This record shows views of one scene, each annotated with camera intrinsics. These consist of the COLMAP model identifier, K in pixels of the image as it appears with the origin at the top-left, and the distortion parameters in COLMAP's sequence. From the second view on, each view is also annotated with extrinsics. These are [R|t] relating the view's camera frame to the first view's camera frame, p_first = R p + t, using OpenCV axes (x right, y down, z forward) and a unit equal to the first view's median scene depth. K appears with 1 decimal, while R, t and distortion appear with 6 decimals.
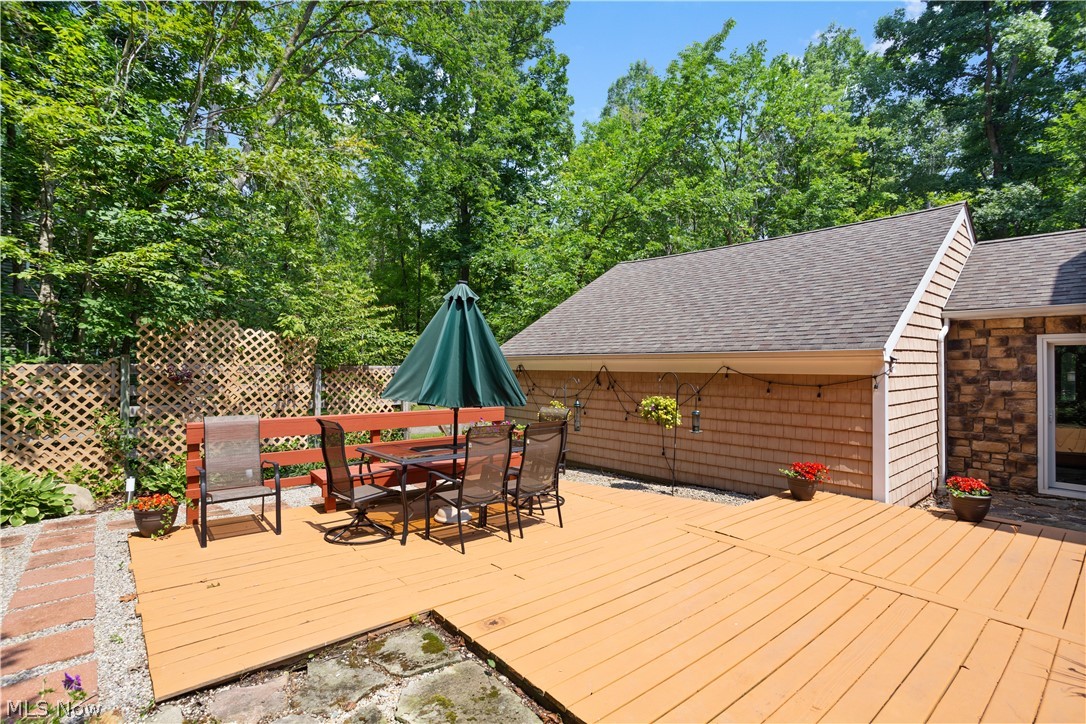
lens RADIAL K [[524.3, 0, 543.0], [0, 524.3, 362.0], [0, 0, 1]] dist [-0.015776, 0.000028]
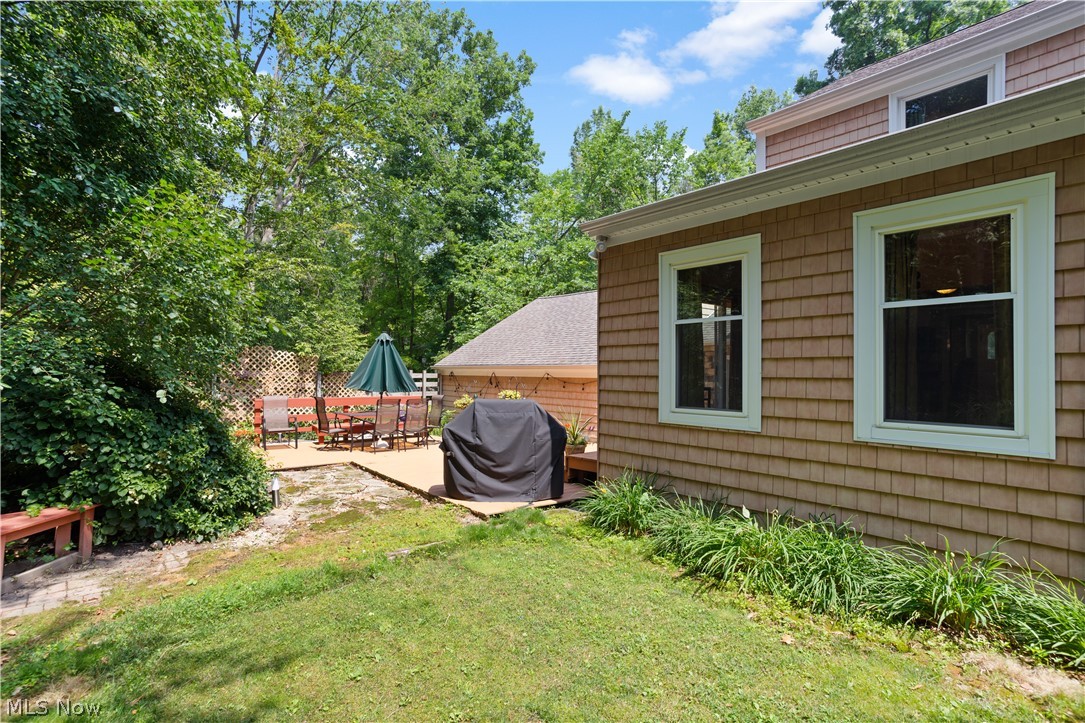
lens RADIAL K [[551.4, 0, 542.5], [0, 551.4, 361.5], [0, 0, 1]] dist [-0.002069, 0.000074]
pose [[0.999207, 0.001462, -0.039799, 0.363922], [-0.001961, 0.999920, -0.012490, -0.007016], [0.039777, 0.012559, 0.999130, -0.754301]]
